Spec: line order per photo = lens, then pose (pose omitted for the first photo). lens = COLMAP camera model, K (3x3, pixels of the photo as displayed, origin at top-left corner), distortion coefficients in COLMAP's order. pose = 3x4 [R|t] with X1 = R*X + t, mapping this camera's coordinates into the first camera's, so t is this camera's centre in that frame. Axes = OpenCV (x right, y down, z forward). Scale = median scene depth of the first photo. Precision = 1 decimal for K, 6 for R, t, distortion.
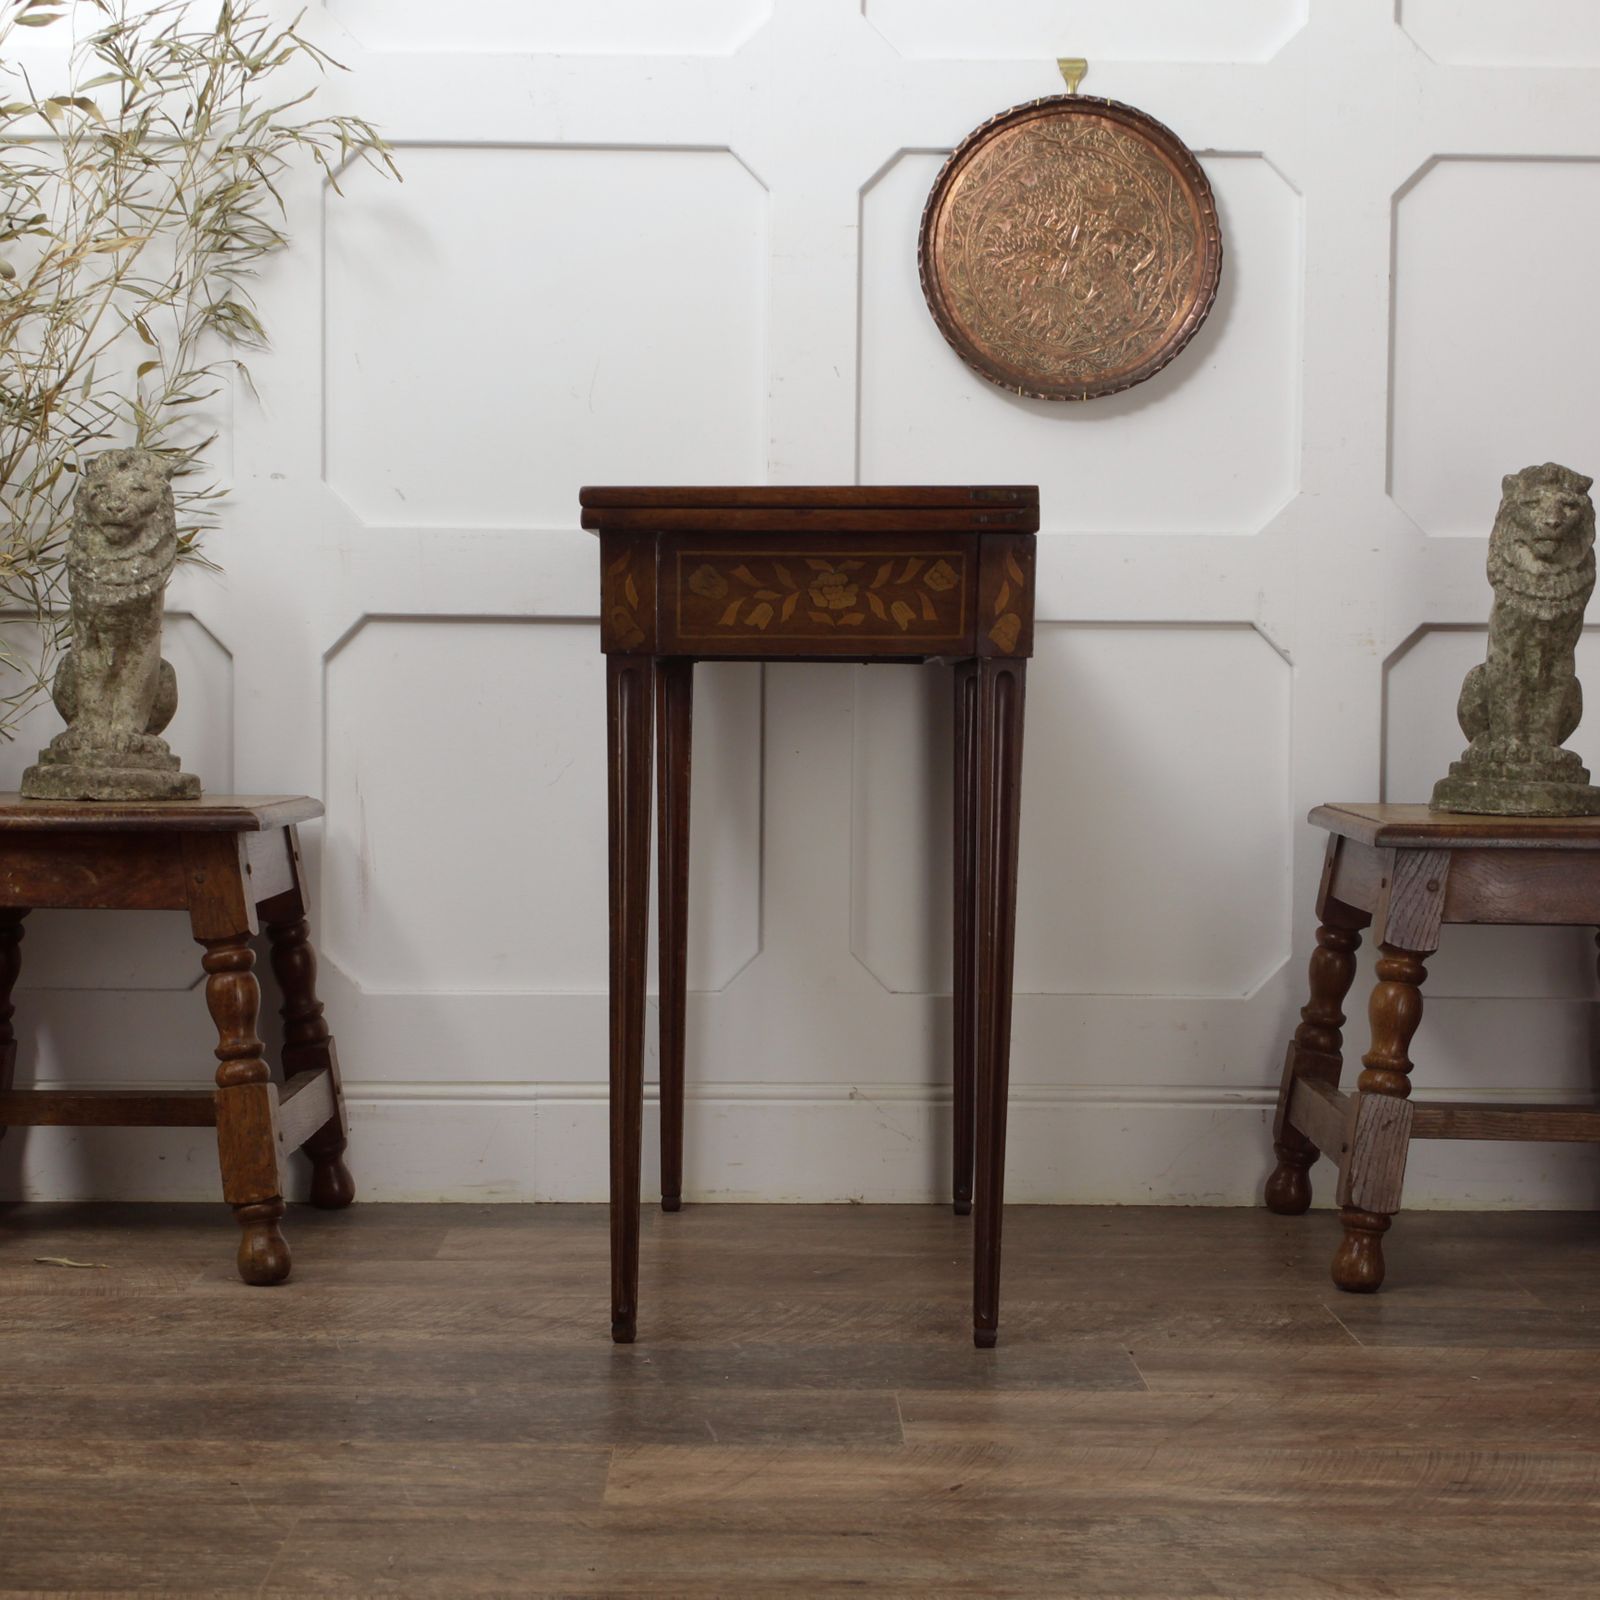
lens RADIAL K [[3105.7, 0, 804.6], [0, 3105.7, 798.5], [0, 0, 1]] dist [0.109684, -0.590212]
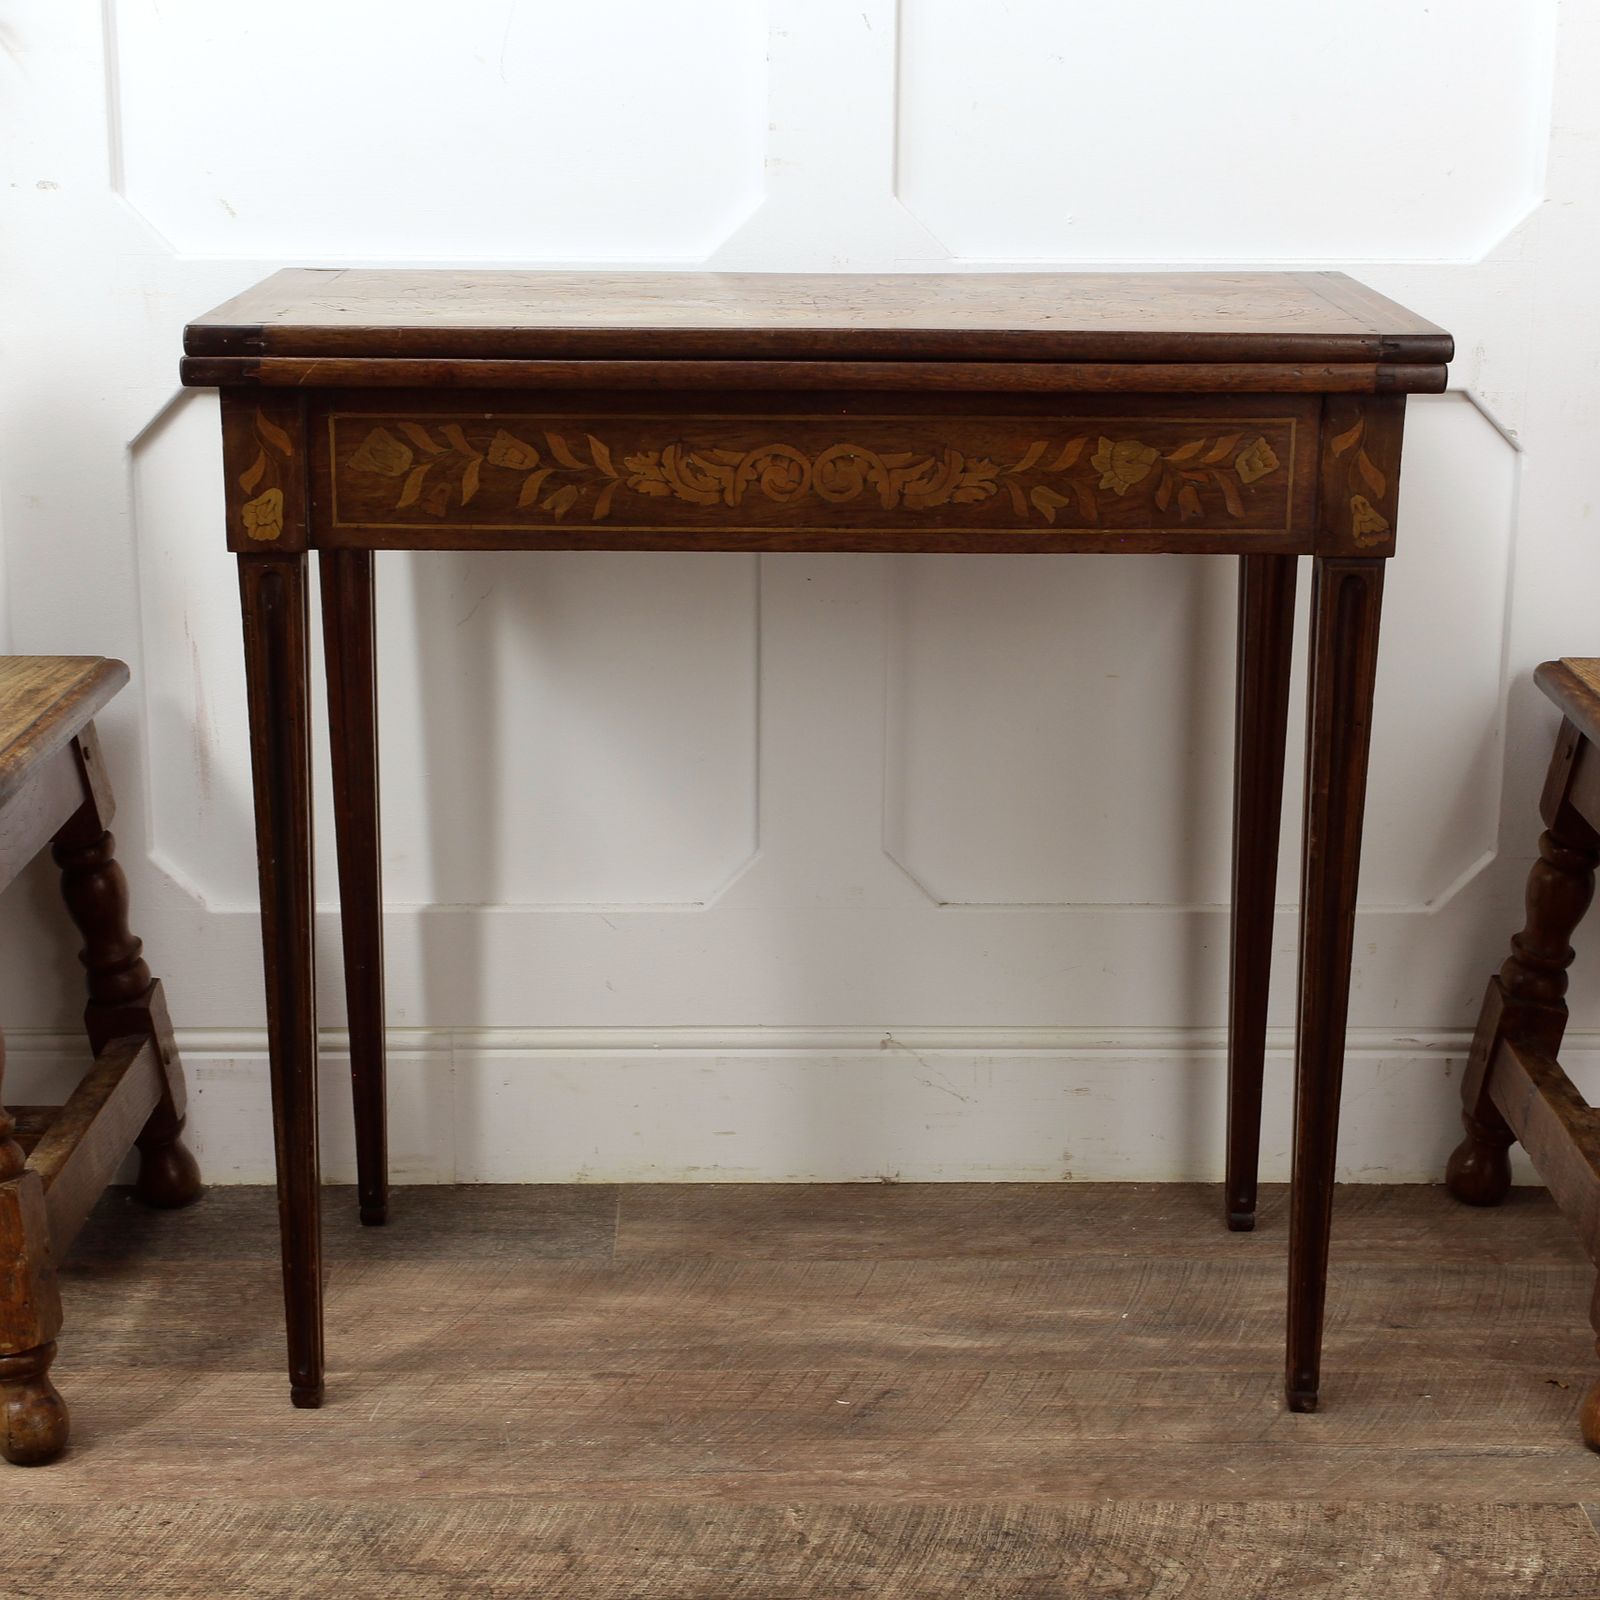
lens RADIAL K [[3020.4, 0, 780.3], [0, 3020.4, 798.3], [0, 0, 1]] dist [0.058111, -0.190143]
pose [[0.999986, -0.002959, -0.004387, -0.006048], [0.003863, 0.974832, 0.222908, -0.120715], [0.003617, -0.222922, 0.974830, 0.326024]]
